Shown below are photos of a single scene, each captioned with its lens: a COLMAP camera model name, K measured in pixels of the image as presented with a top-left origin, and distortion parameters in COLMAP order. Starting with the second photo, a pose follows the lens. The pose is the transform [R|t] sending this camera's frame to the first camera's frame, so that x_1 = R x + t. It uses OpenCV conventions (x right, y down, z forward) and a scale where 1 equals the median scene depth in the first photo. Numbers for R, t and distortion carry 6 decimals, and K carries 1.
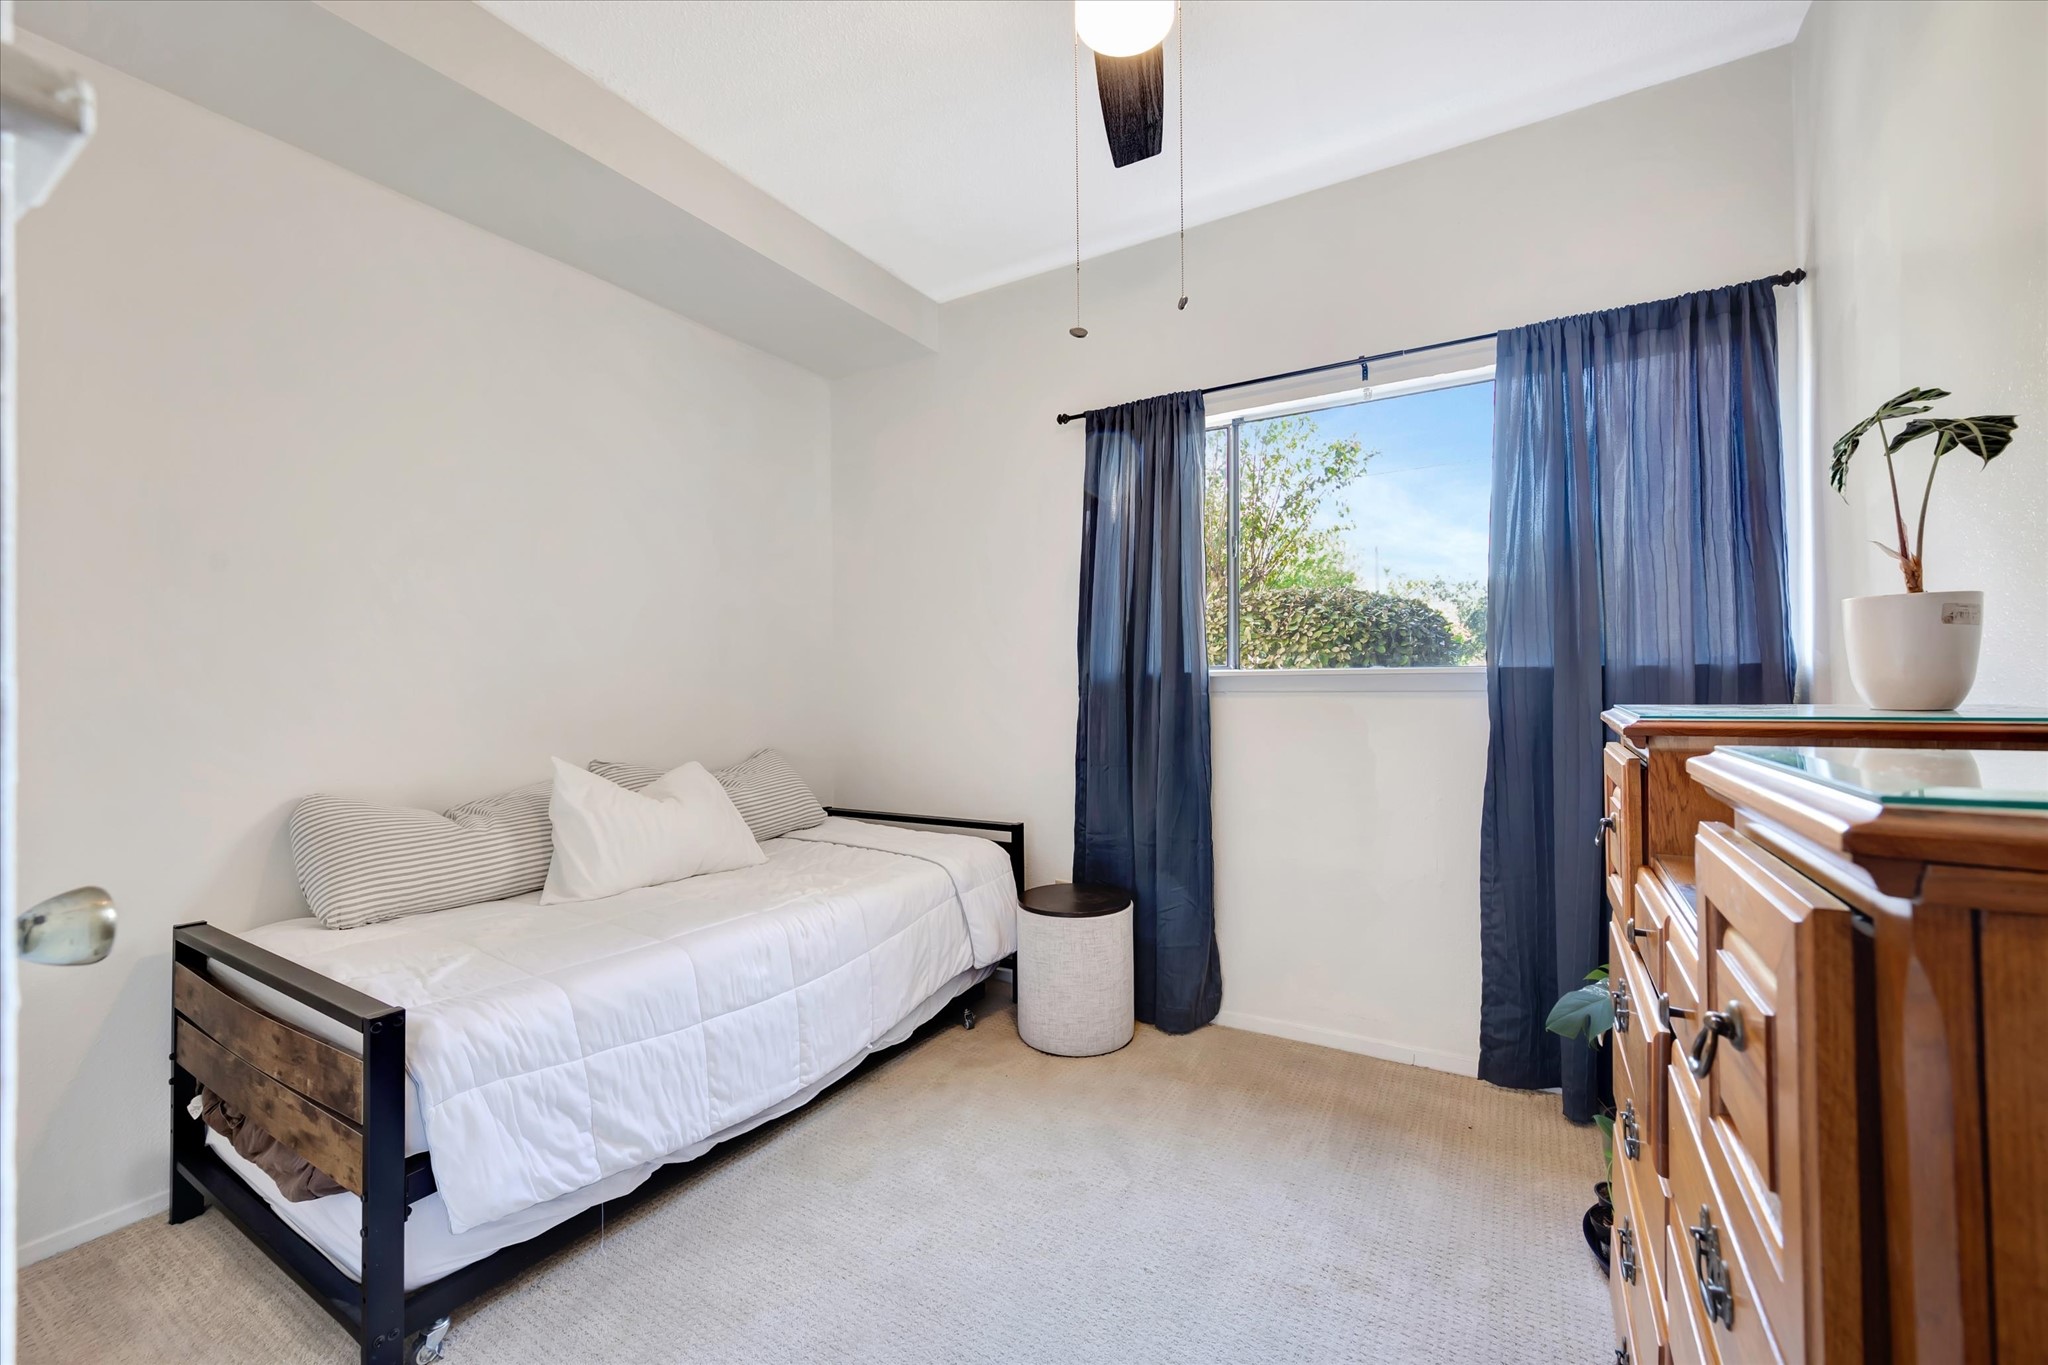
lens RADIAL K [[809.5, 0, 1028.4], [0, 809.5, 674.1], [0, 0, 1]] dist [-0.006310, -0.000245]
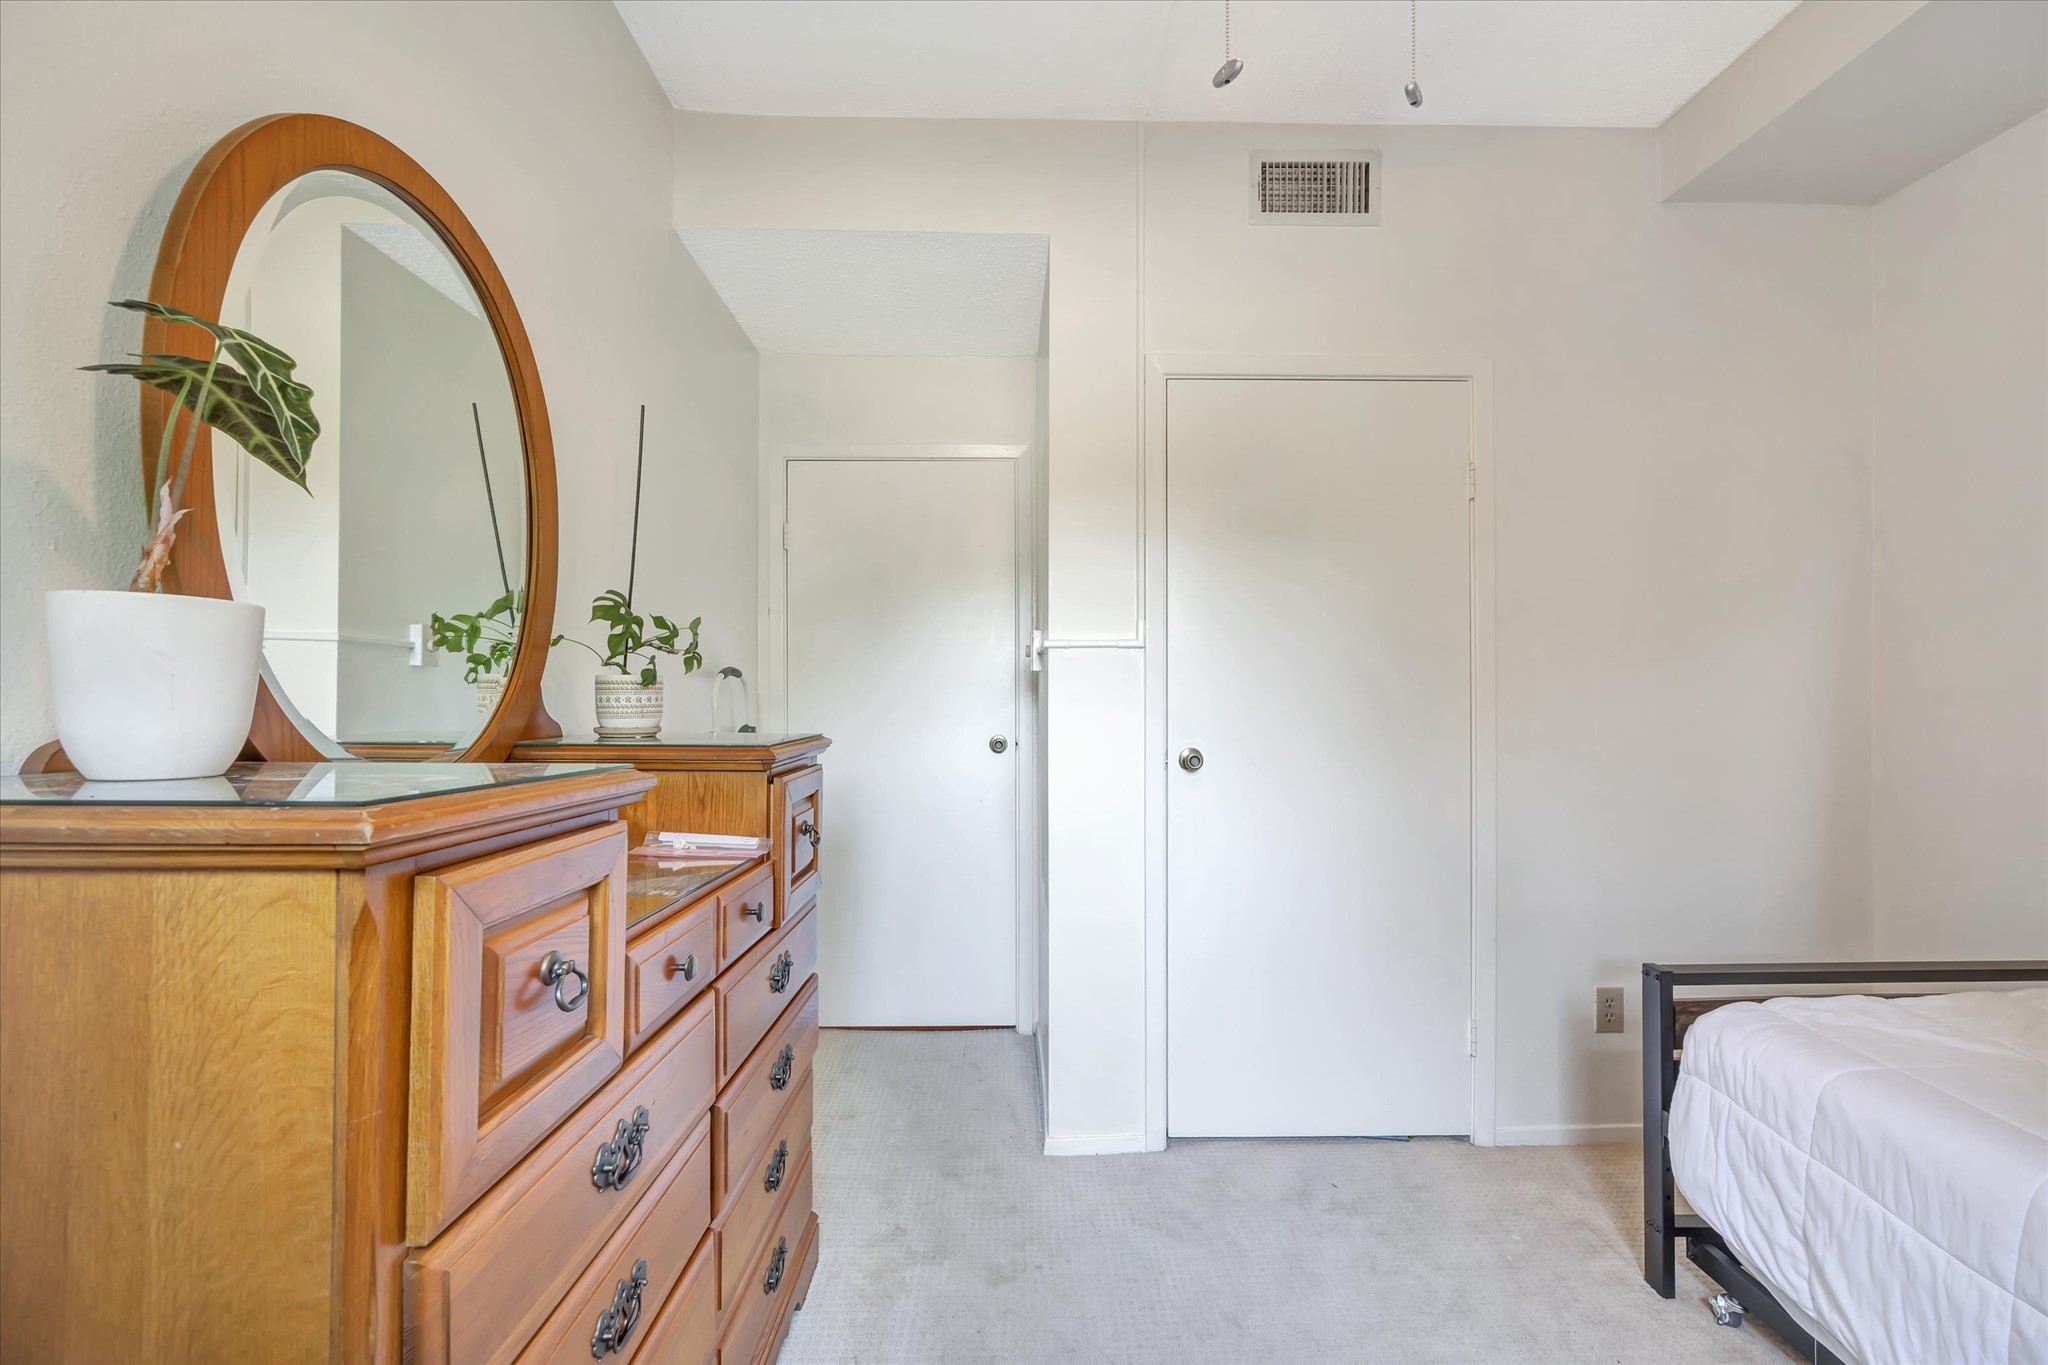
lens RADIAL K [[809.5, 0, 1028.4], [0, 809.5, 674.1], [0, 0, 1]] dist [-0.006310, -0.000245]
pose [[-0.855075, -0.013750, -0.518321, 0.593492], [0.001740, 0.999567, -0.029388, -0.005458], [0.518501, -0.026031, -0.854681, 1.317001]]
